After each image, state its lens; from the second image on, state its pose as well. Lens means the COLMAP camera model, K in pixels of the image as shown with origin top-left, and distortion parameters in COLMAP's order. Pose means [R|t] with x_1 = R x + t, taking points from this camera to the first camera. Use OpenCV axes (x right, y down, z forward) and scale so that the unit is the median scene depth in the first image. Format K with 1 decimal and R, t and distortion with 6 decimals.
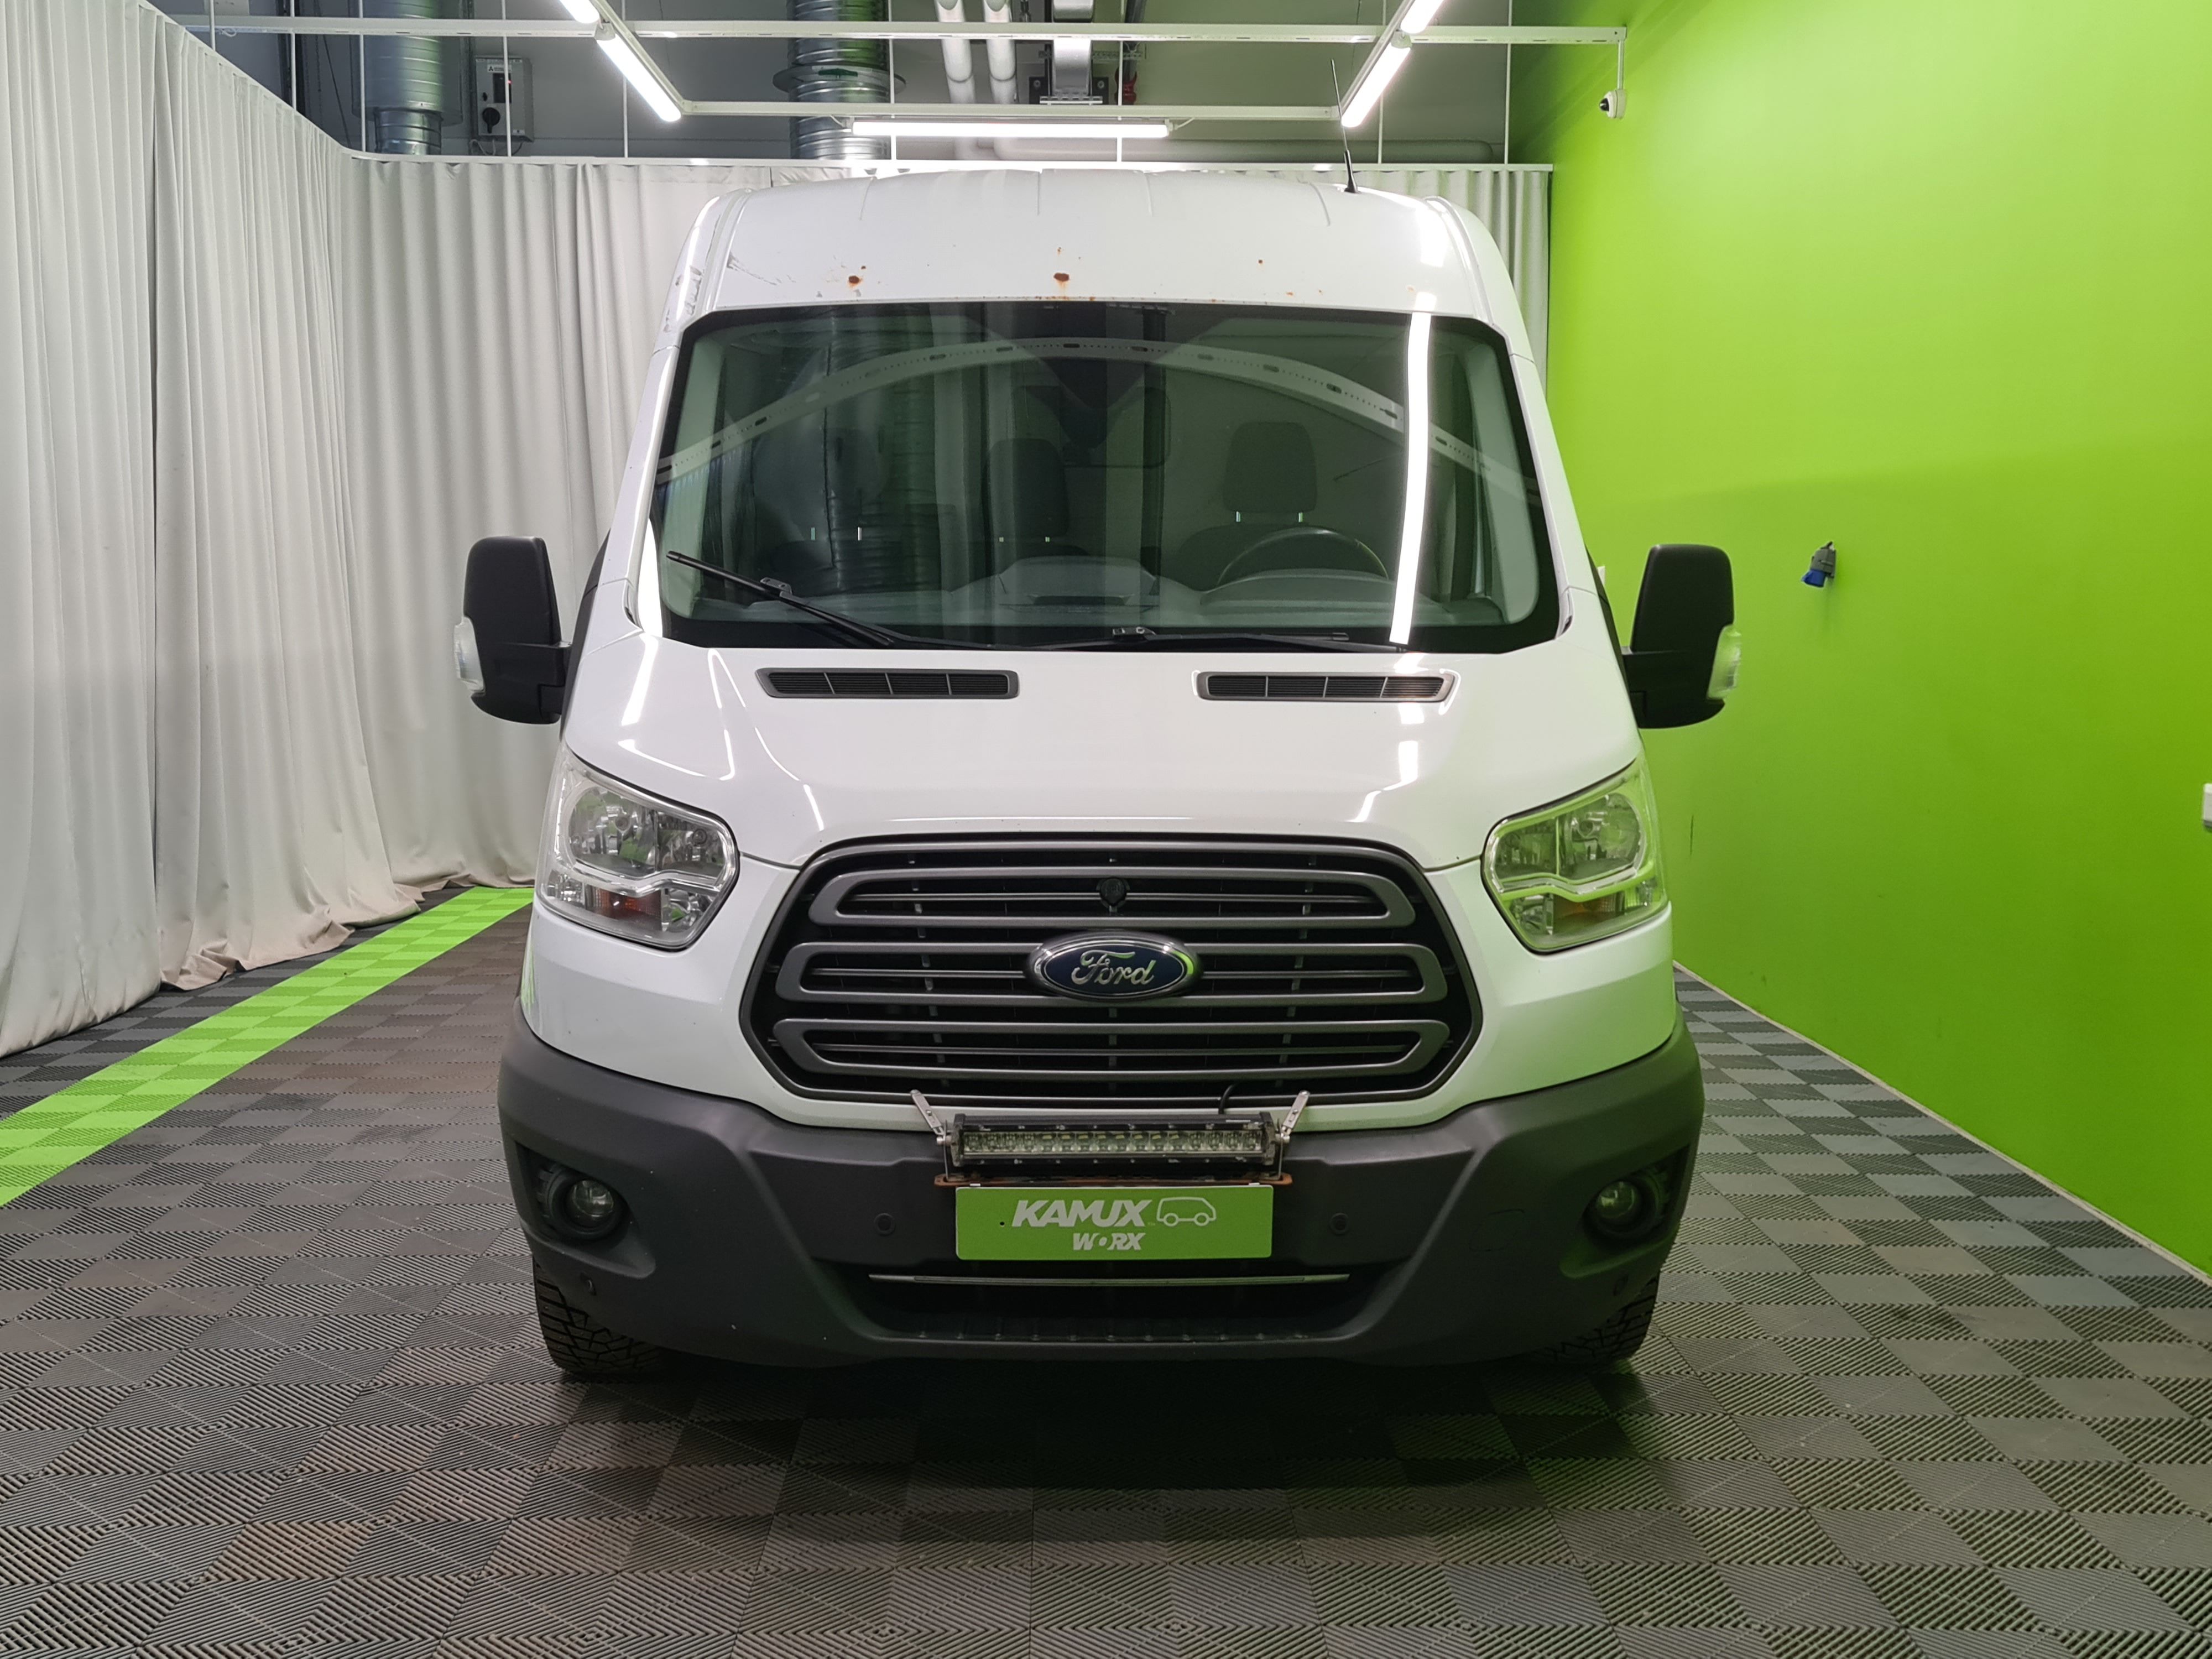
lens RADIAL K [[2167.9, 0, 1108.7], [0, 2167.9, 828.3], [0, 0, 1]] dist [0.062731, 0.014269]
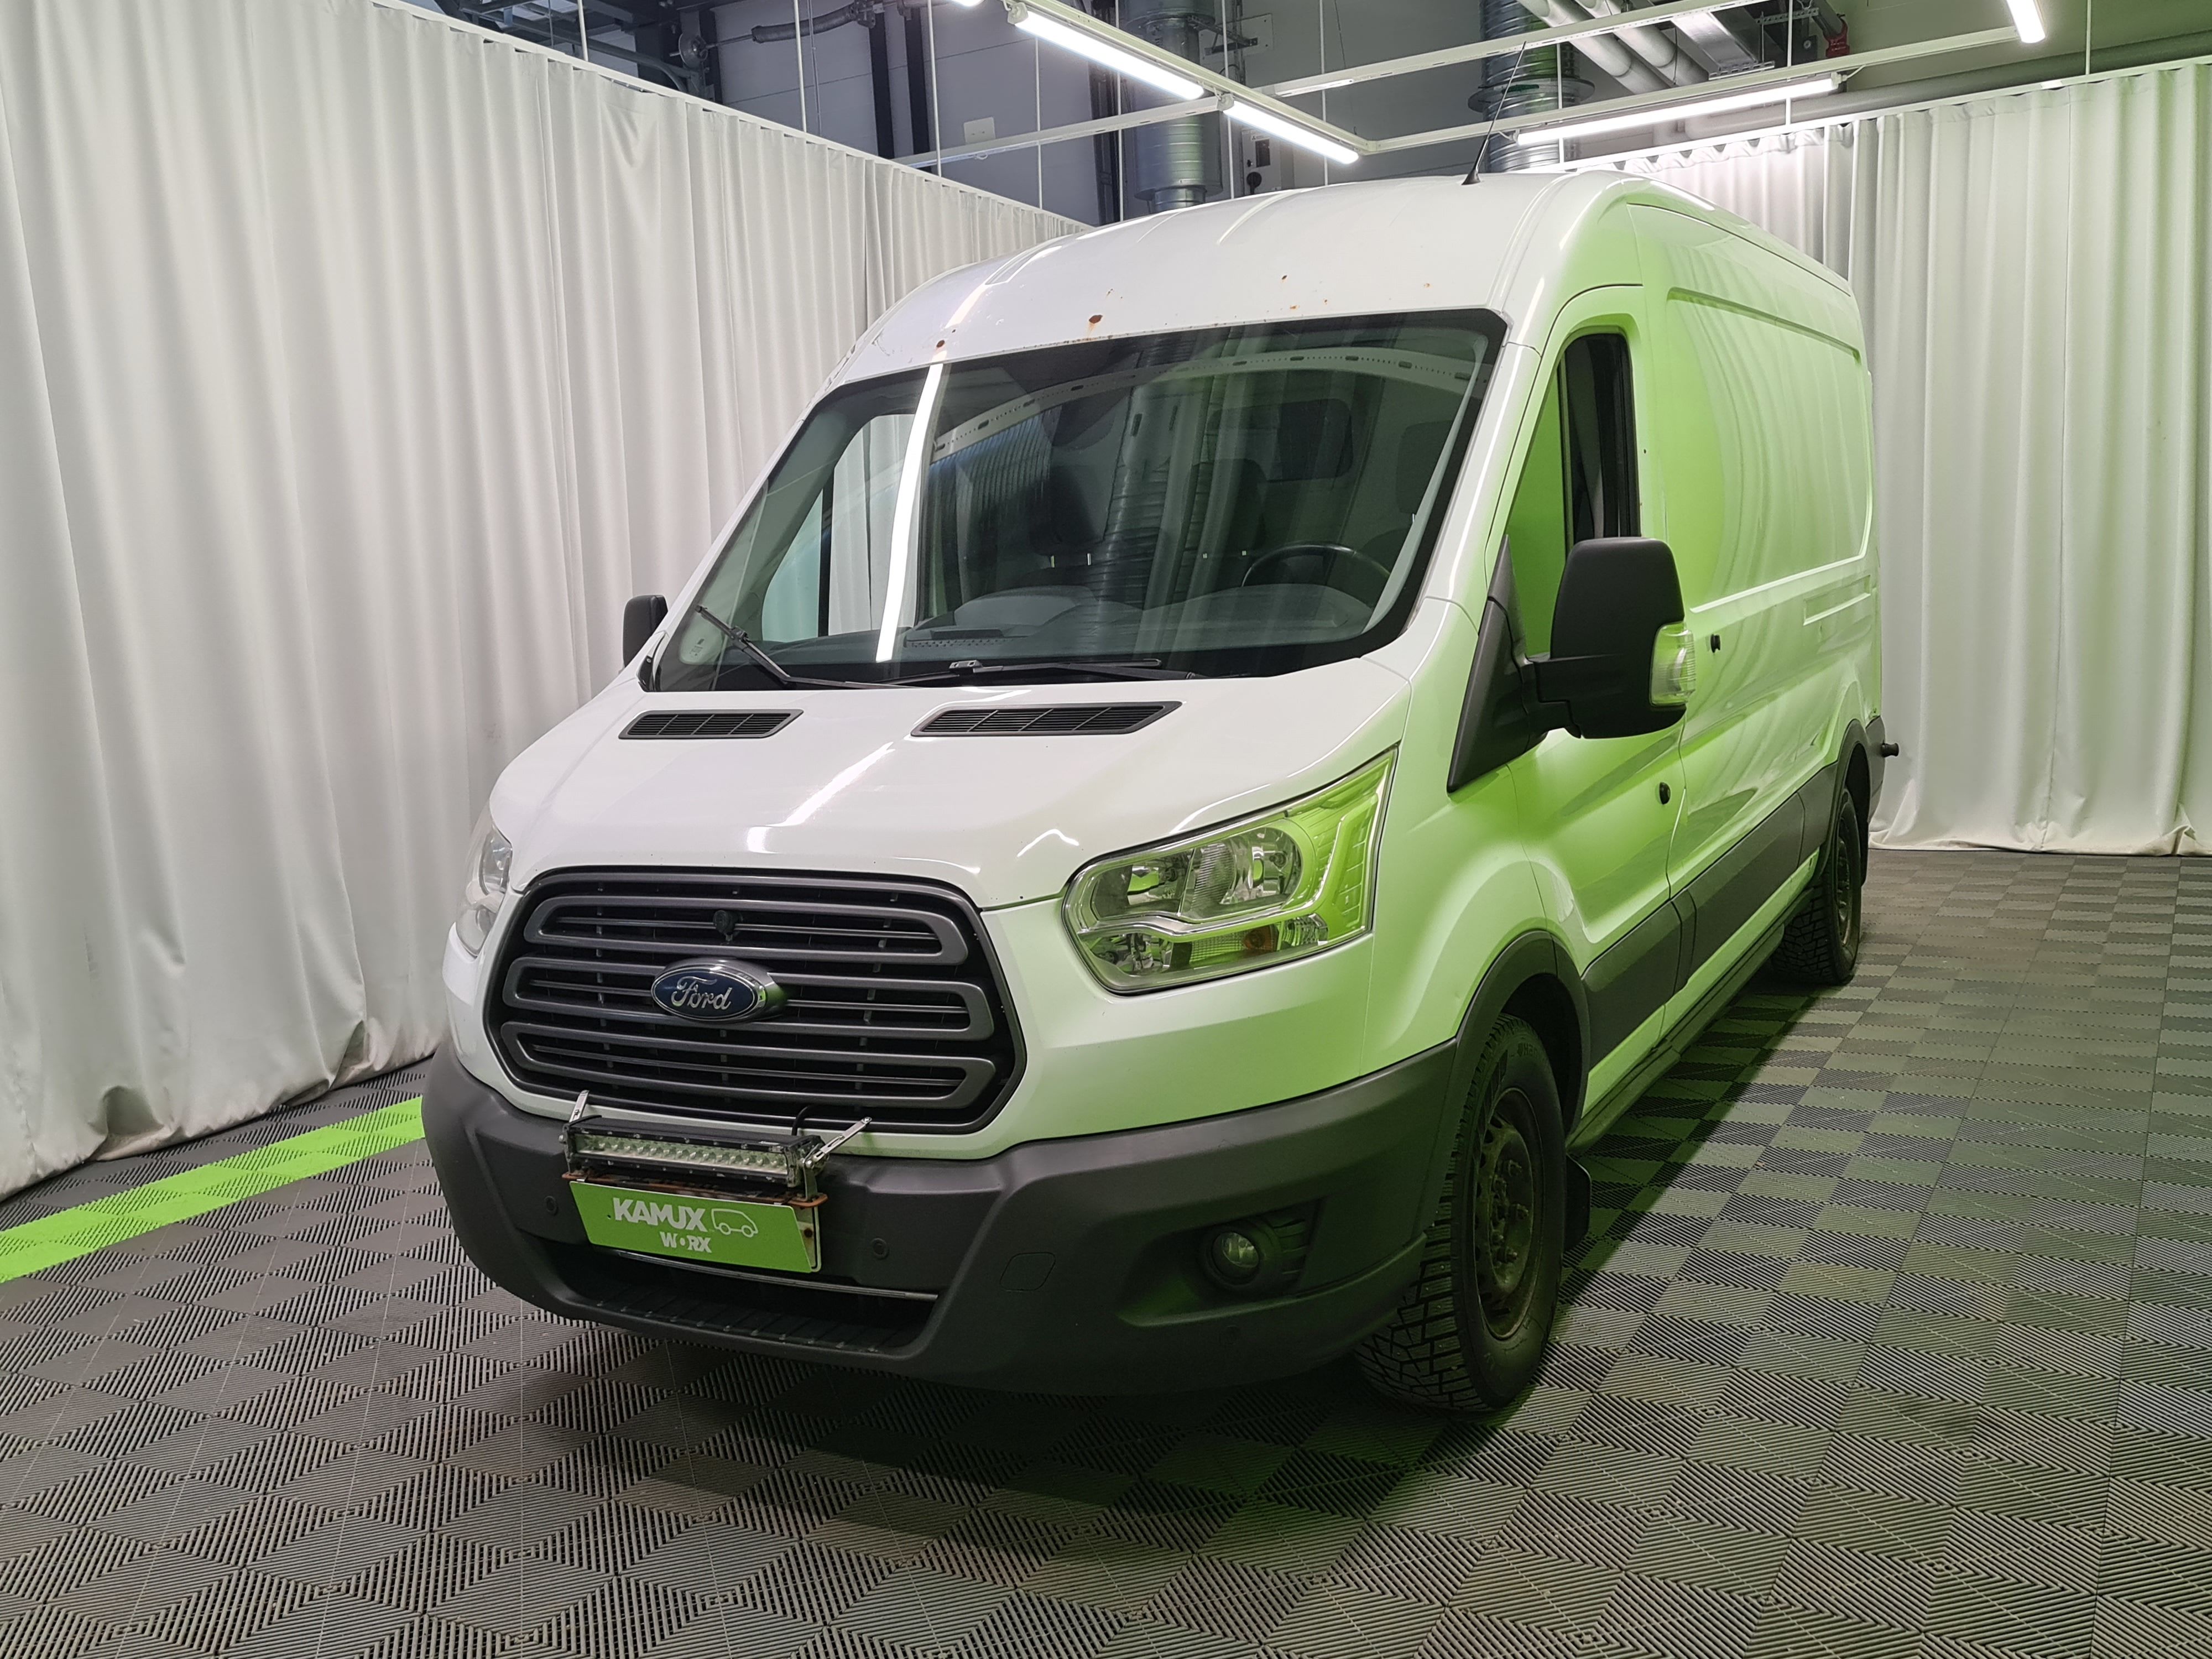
lens RADIAL K [[1937.8, 0, 1116.4], [0, 1937.8, 830.3], [0, 0, 1]] dist [0.052014, 0.000378]
pose [[0.872266, 0.008312, -0.488961, 0.647122], [0.005707, 0.999614, 0.027174, -0.042177], [0.488998, -0.026494, 0.871883, 0.244532]]
